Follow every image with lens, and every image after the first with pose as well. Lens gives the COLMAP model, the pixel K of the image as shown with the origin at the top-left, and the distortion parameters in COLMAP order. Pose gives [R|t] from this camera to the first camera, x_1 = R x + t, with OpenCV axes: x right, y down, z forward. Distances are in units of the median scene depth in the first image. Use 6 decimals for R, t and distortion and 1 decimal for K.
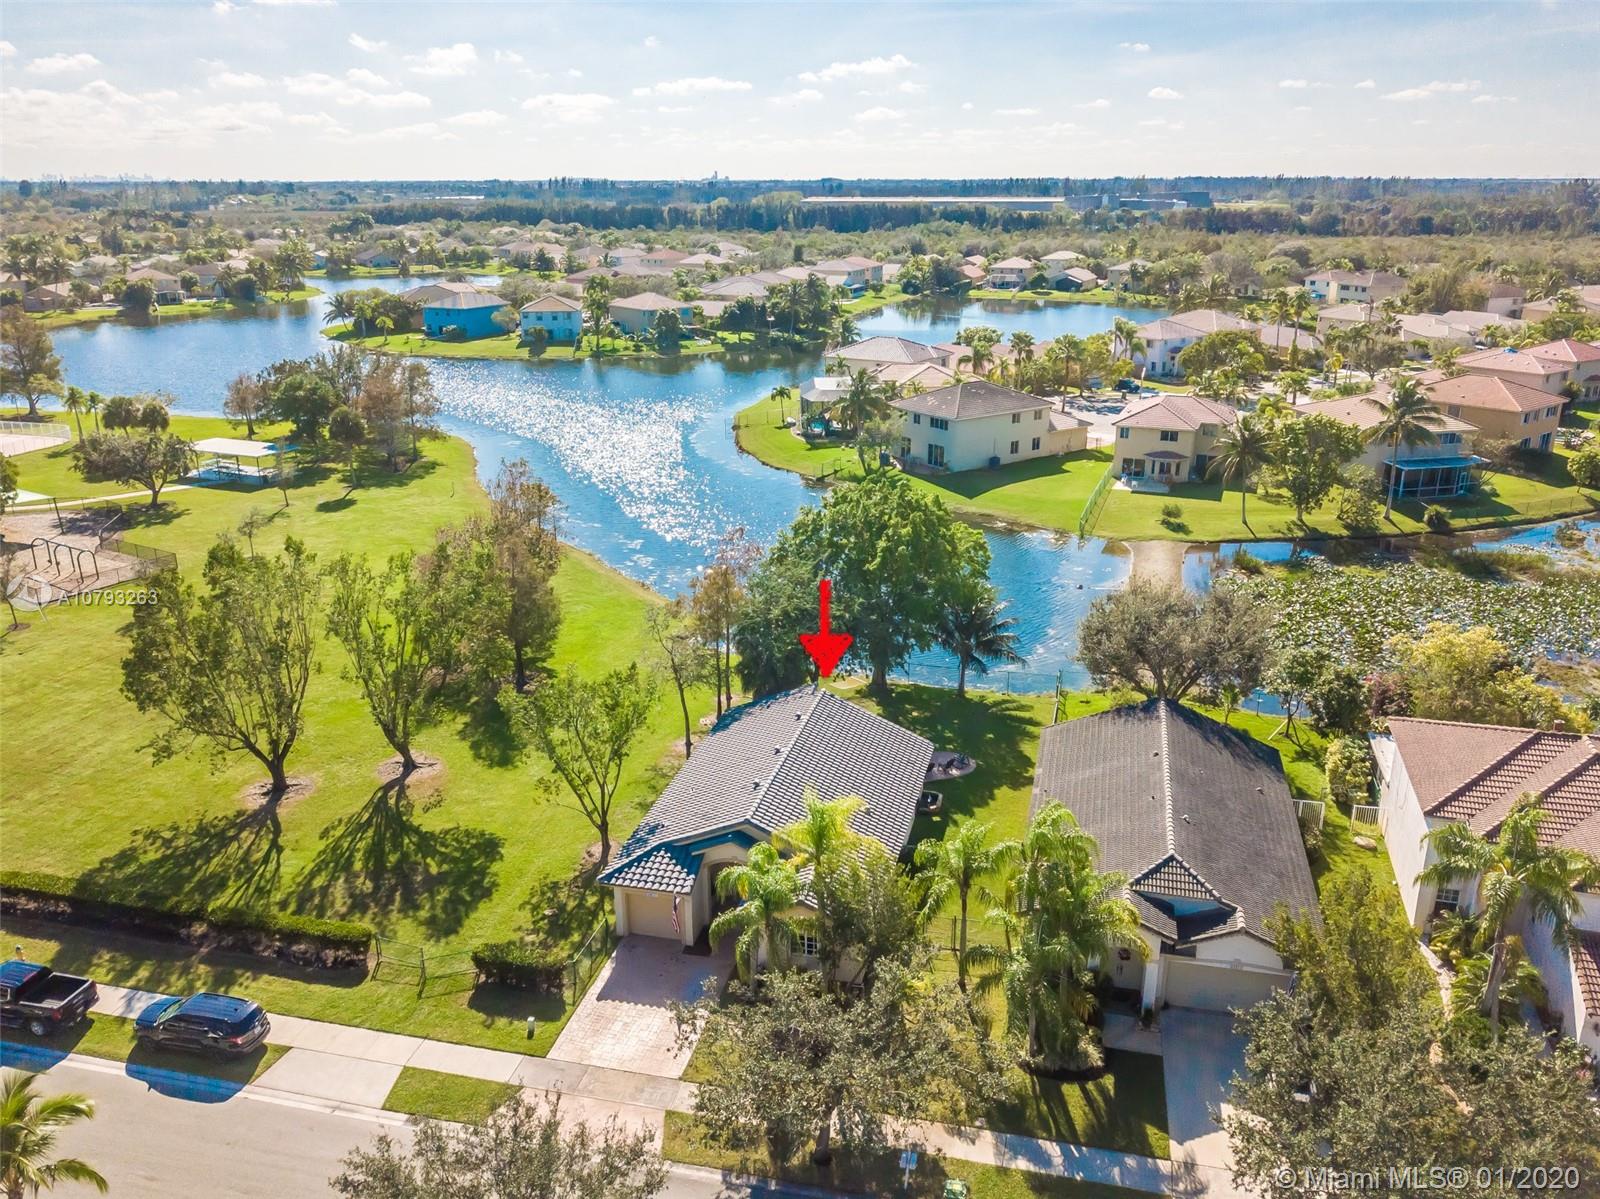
lens RADIAL K [[1254.1, 0, 809.2], [0, 1254.1, 602.3], [0, 0, 1]] dist [0.015448, -0.015255]
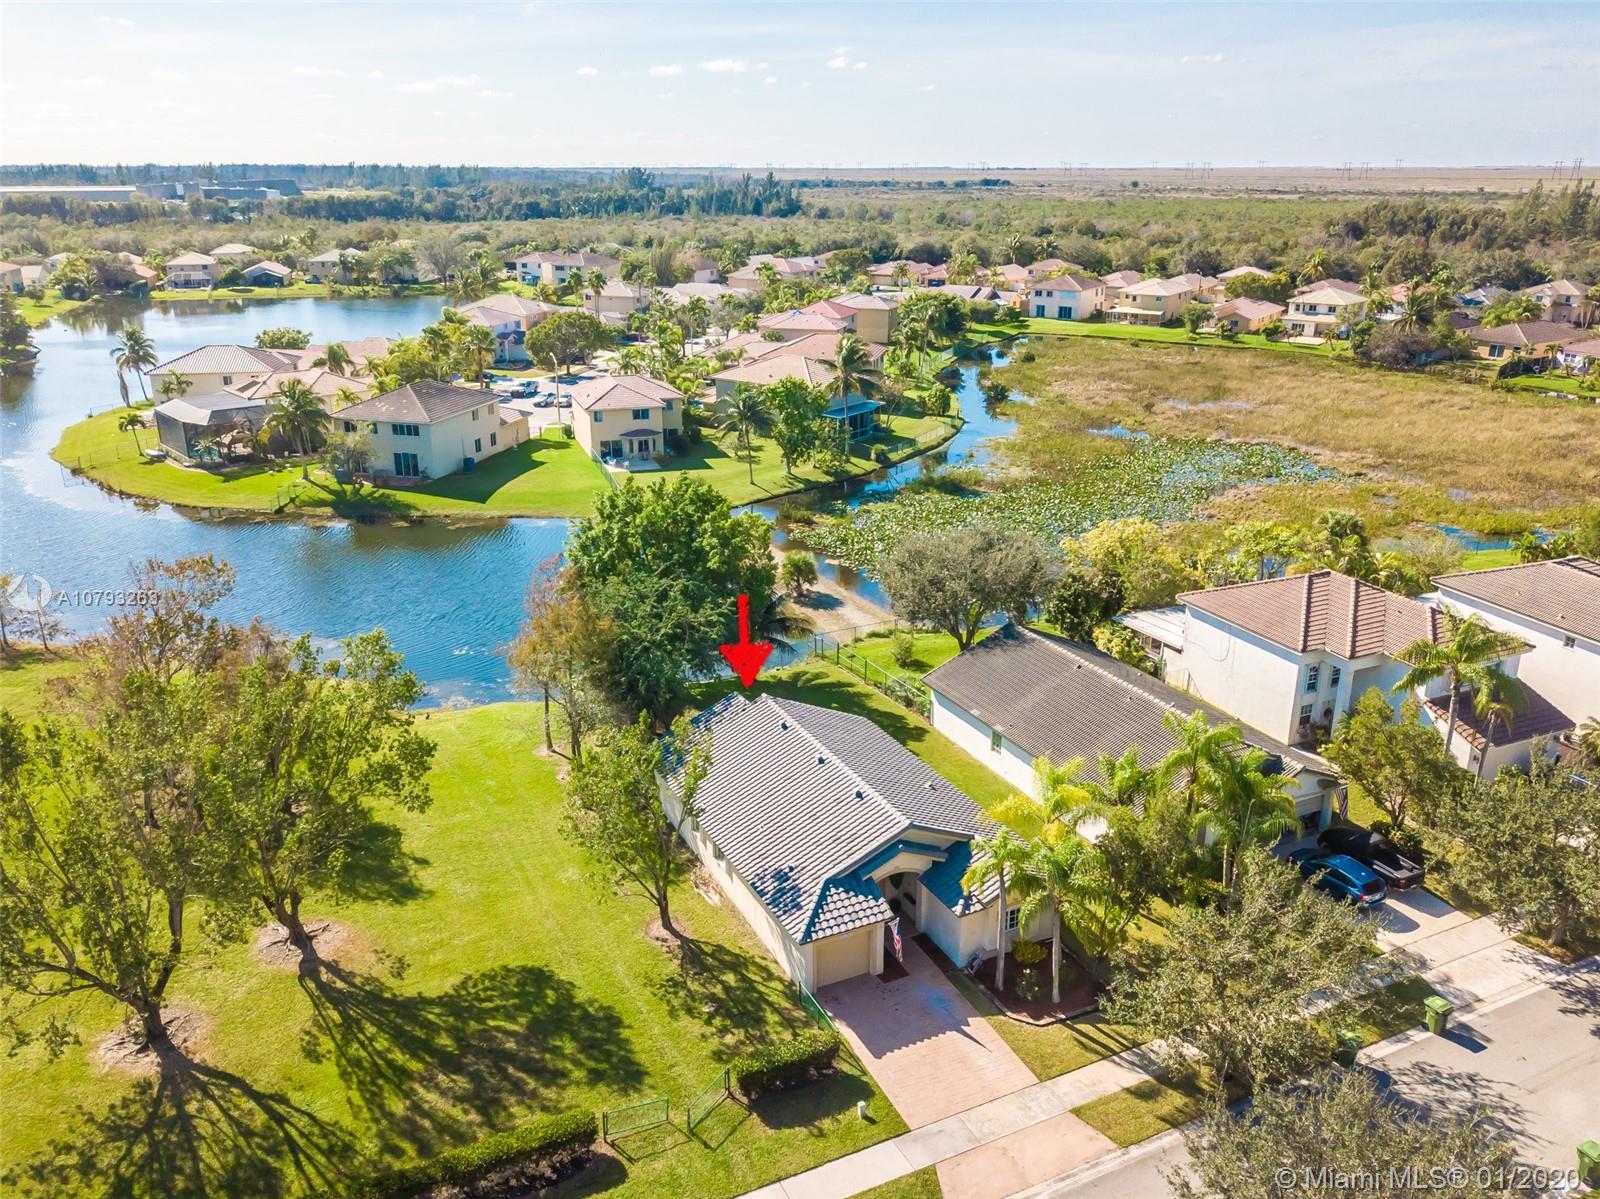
lens RADIAL K [[1254.1, 0, 809.2], [0, 1254.1, 602.3], [0, 0, 1]] dist [0.015448, -0.015255]
pose [[0.767629, -0.209438, 0.605707, -0.430390], [0.204253, 0.975763, 0.078538, -0.055237], [-0.607475, 0.063429, 0.791802, 0.178564]]
